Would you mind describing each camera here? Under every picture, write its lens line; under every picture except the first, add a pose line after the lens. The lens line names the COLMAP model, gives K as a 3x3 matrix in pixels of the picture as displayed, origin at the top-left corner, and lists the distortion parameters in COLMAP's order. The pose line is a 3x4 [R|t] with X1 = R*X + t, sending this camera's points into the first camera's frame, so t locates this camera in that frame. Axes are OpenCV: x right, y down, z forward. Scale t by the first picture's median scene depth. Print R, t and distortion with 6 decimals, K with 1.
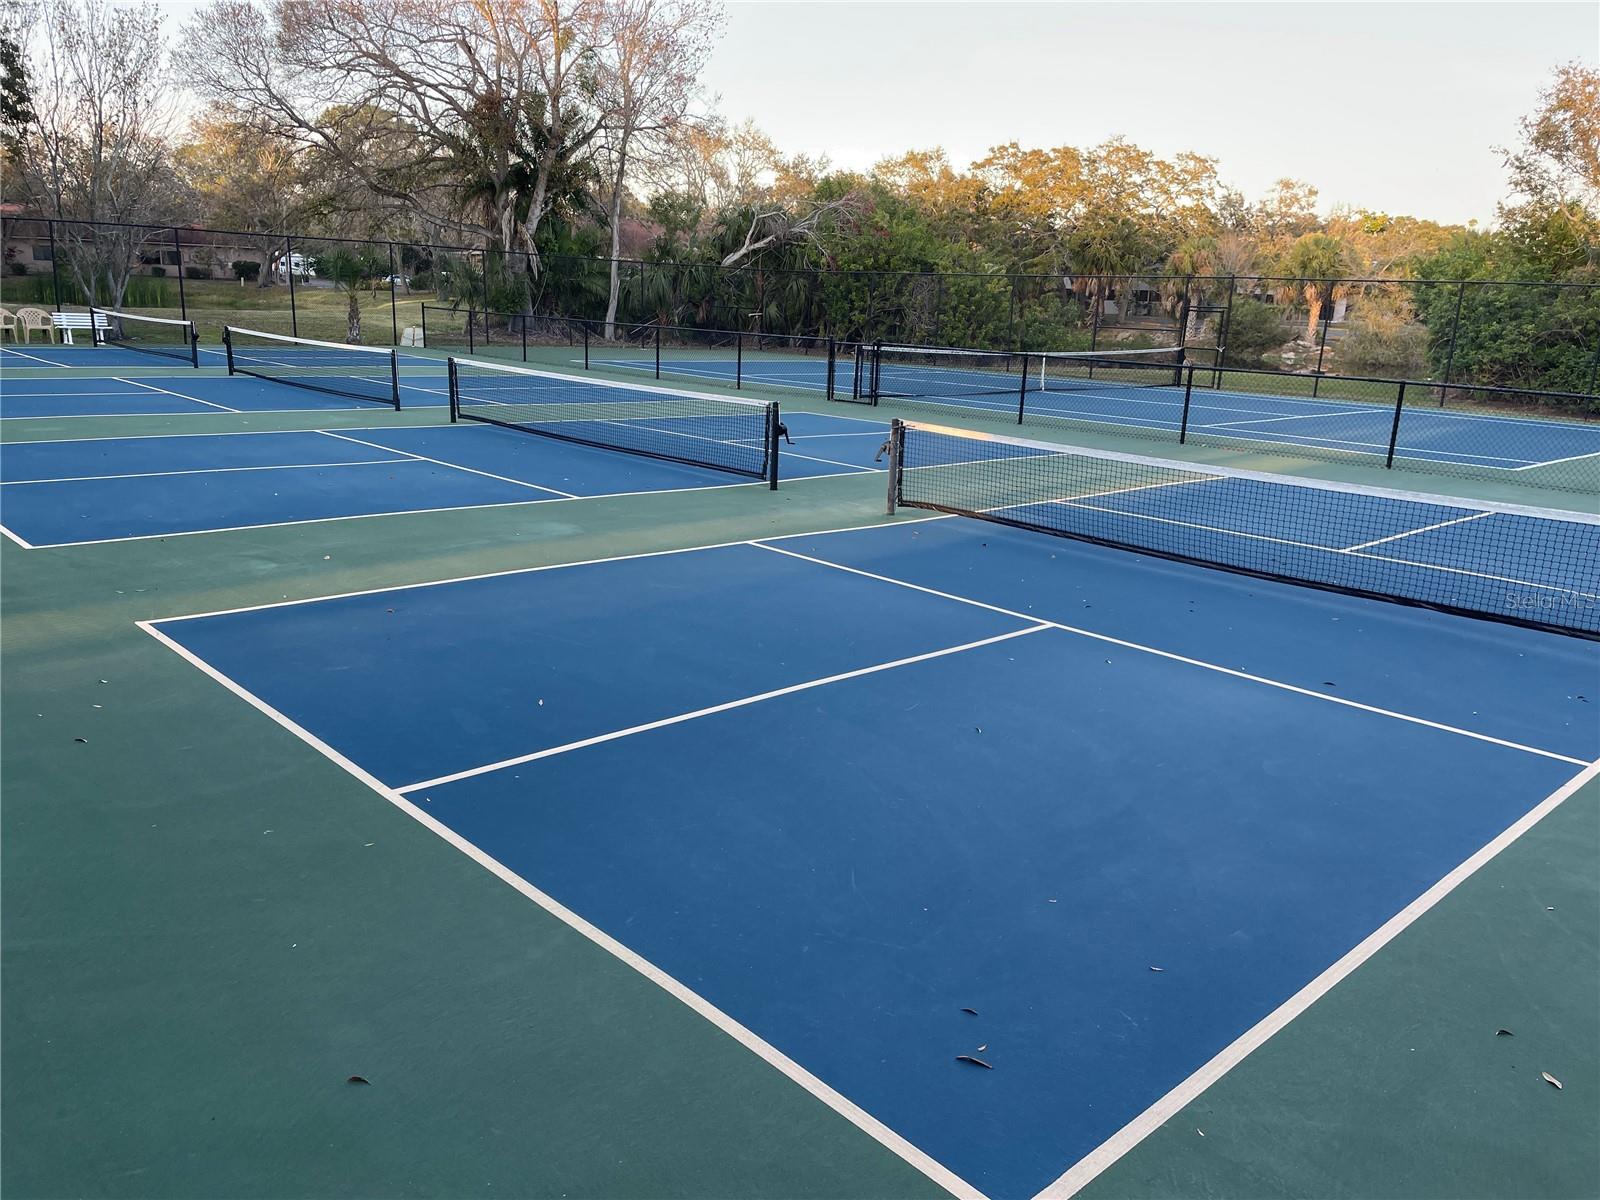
lens RADIAL K [[1183.3, 0, 800.0], [0, 1183.3, 600.0], [0, 0, 1]] dist [0.090201, -0.121768]
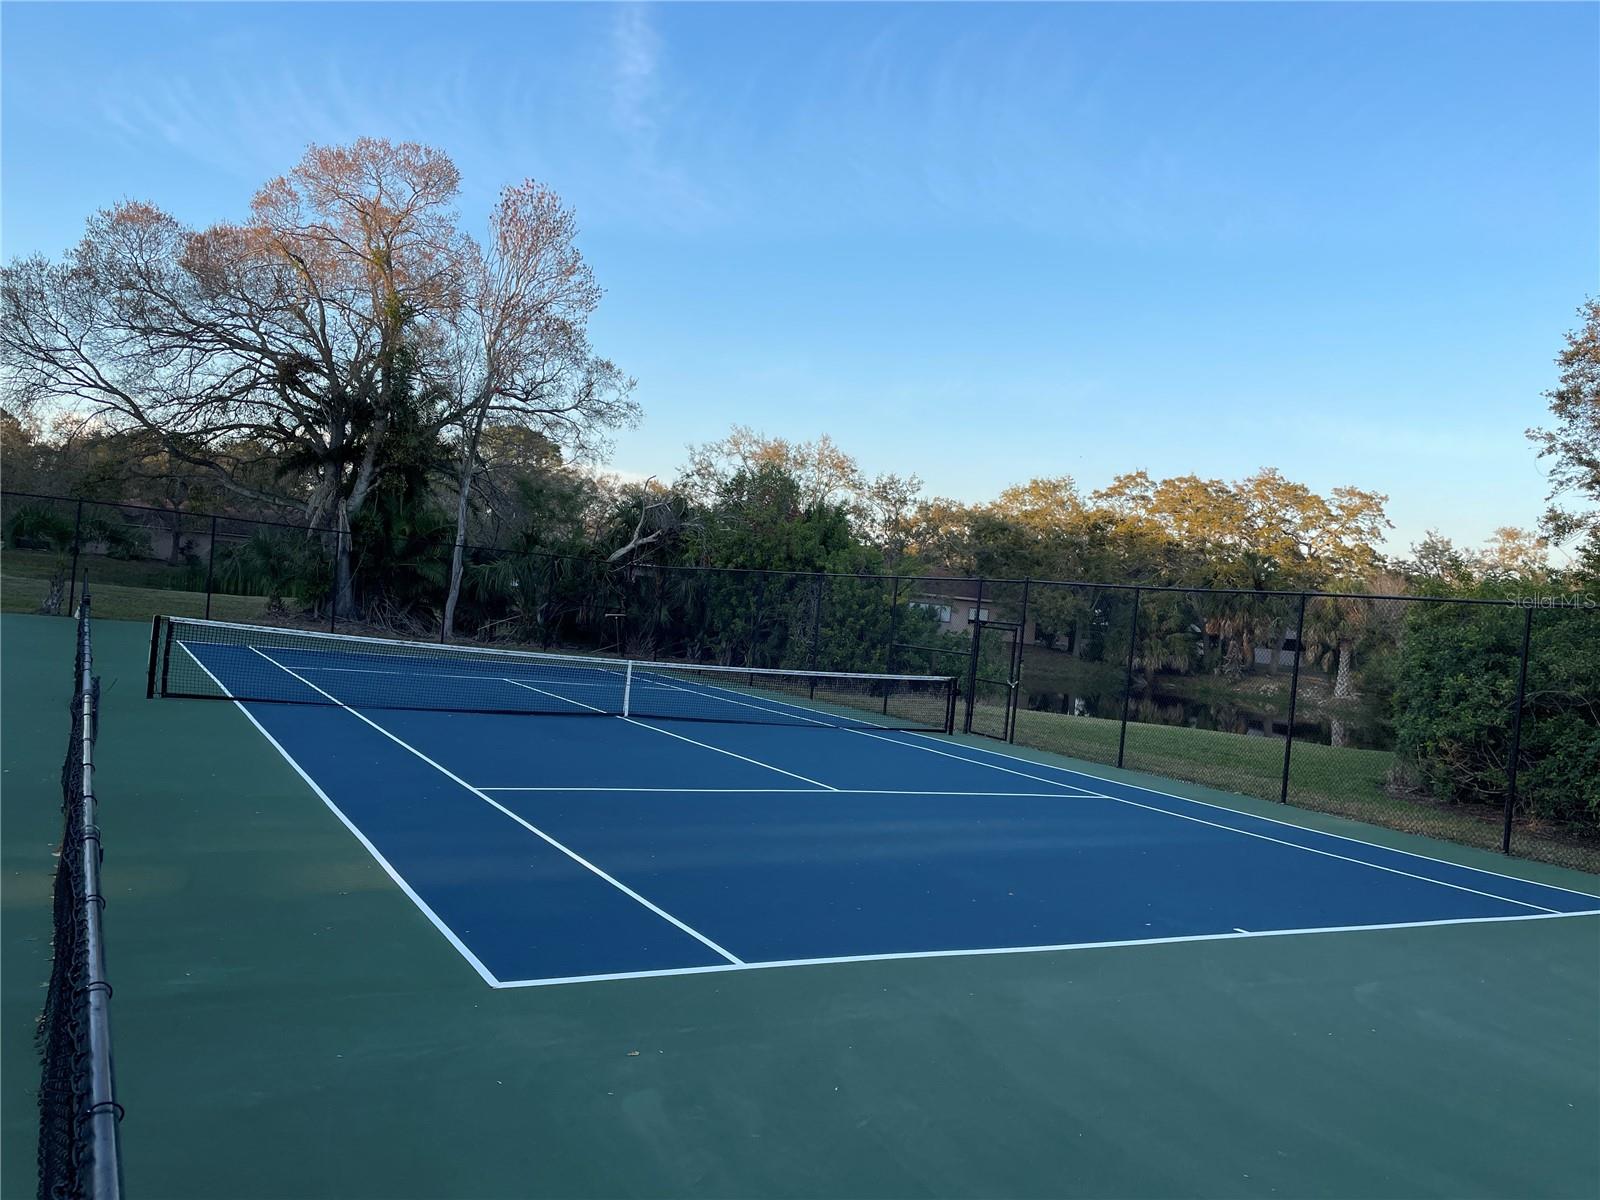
lens RADIAL K [[1183.3, 0, 800.0], [0, 1183.3, 600.0], [0, 0, 1]] dist [0.090201, -0.121768]
pose [[0.970452, 0.052164, -0.235590, 0.157370], [-0.114494, 0.958989, -0.259290, -0.028044], [0.212403, 0.278602, 0.936625, 0.138418]]
